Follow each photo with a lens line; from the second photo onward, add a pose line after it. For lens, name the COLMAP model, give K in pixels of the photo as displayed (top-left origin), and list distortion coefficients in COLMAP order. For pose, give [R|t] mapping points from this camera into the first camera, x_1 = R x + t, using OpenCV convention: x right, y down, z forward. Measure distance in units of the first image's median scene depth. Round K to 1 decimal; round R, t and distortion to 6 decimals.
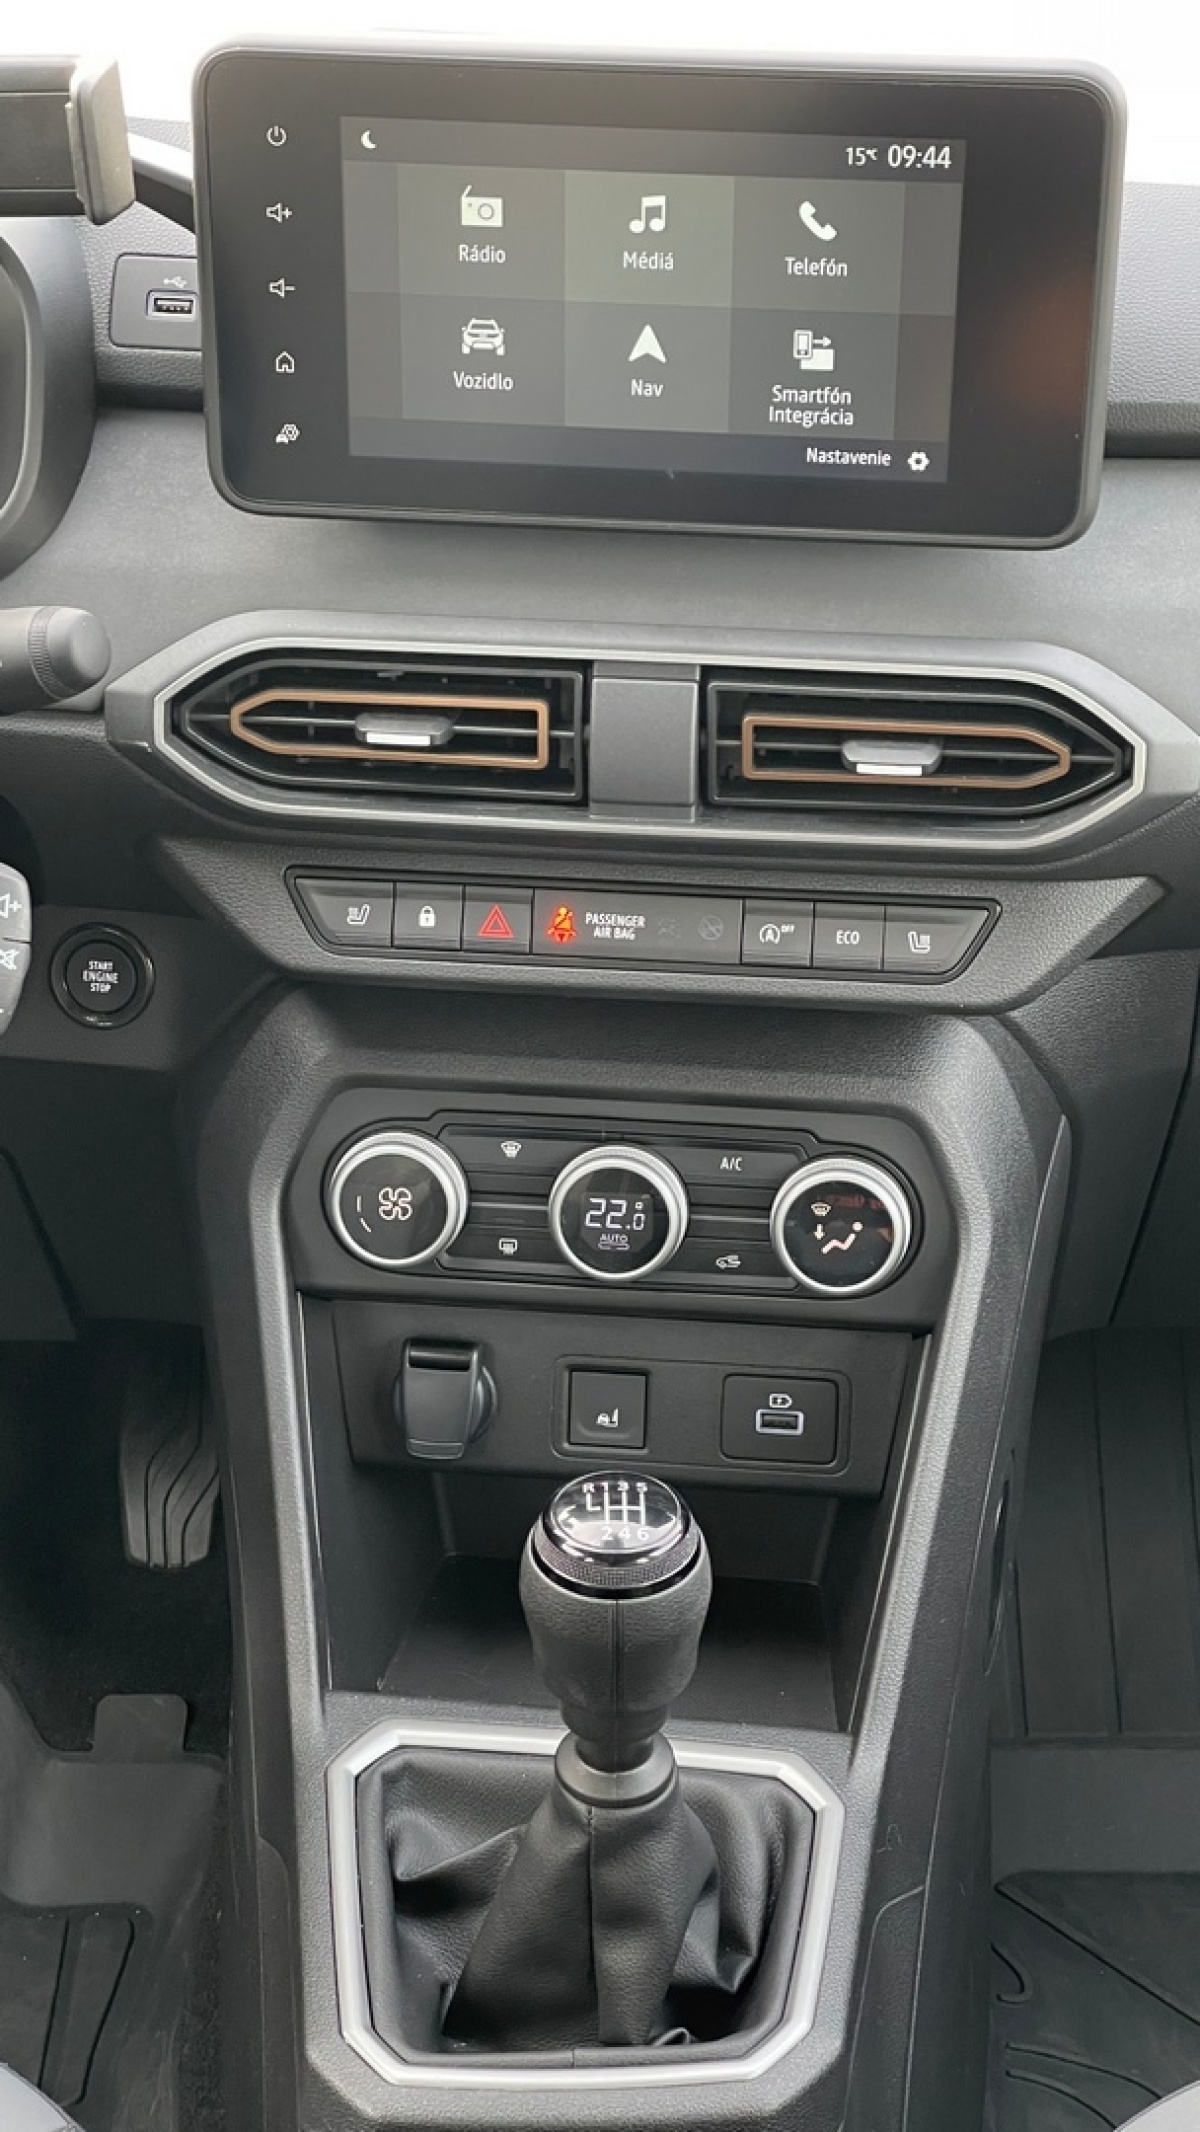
lens RADIAL K [[3893.7, 0, 584.2], [0, 3893.7, 1064.4], [0, 0, 1]] dist [0.143856, 0.000000]
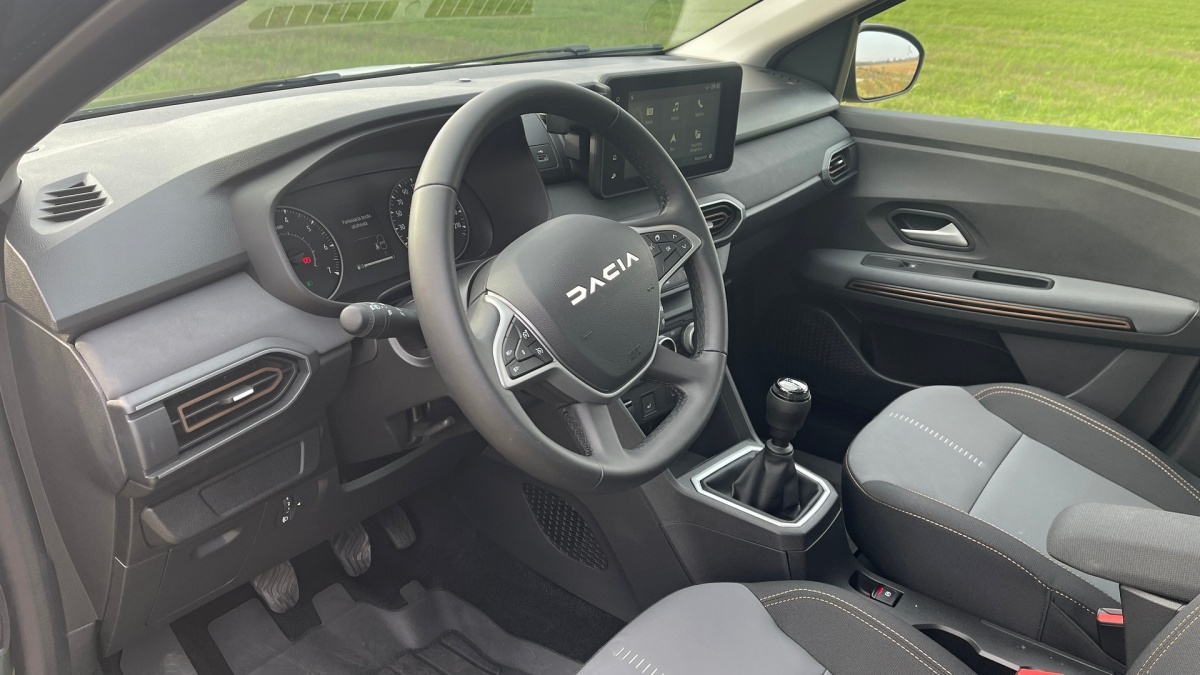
lens RADIAL K [[888.3, 0, 591.6], [0, 888.3, 339.0], [0, 0, 1]] dist [0.051263, -0.042637]
pose [[0.611592, -0.299865, 0.732145, -0.733888], [0.338566, 0.935575, 0.100366, -0.096497], [-0.715073, 0.186496, 0.673714, 0.405395]]
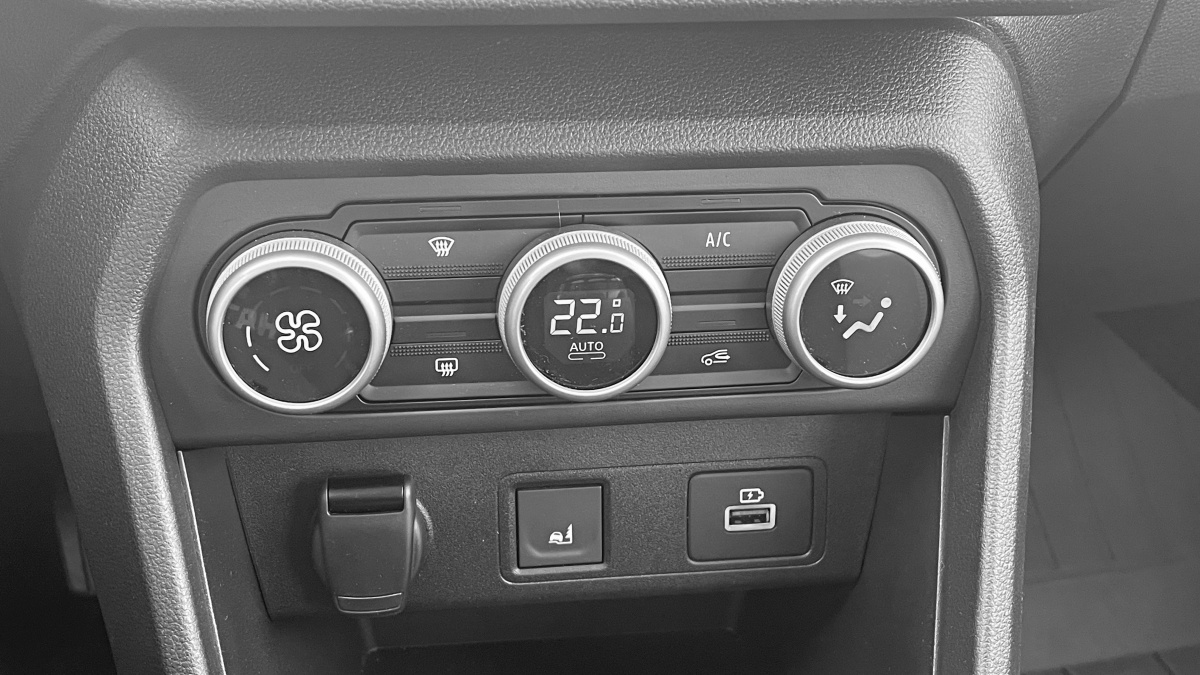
lens RADIAL K [[1284.4, 0, 596.8], [0, 1284.4, 340.8], [0, 0, 1]] dist [0.072519, 0.000000]
pose [[0.968817, -0.107207, 0.223383, -0.049537], [0.079951, 0.988586, 0.127695, 0.010353], [-0.234523, -0.105853, 0.966330, 0.757868]]
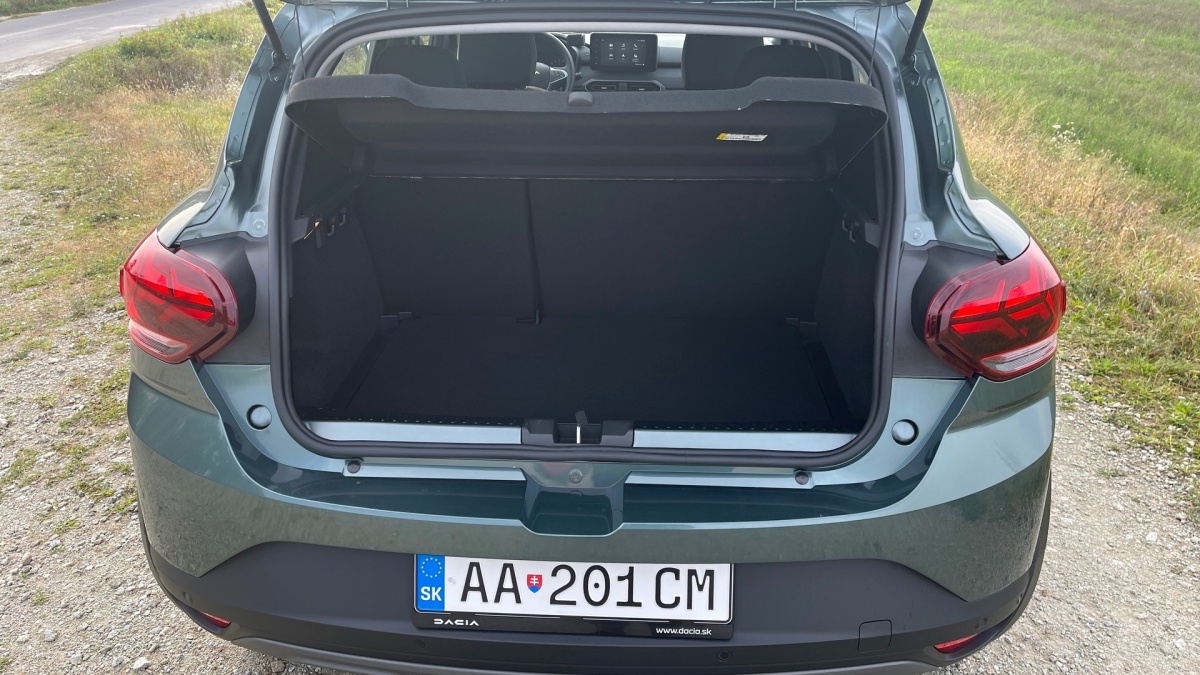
lens RADIAL K [[888.3, 0, 597.8], [0, 888.3, 336.7], [0, 0, 1]] dist [0.051263, -0.042637]
pose [[0.996698, 0.038522, -0.071476, 0.166463], [-0.040928, 0.998633, -0.032509, 0.790614], [0.070126, 0.035327, 0.996912, -1.815547]]
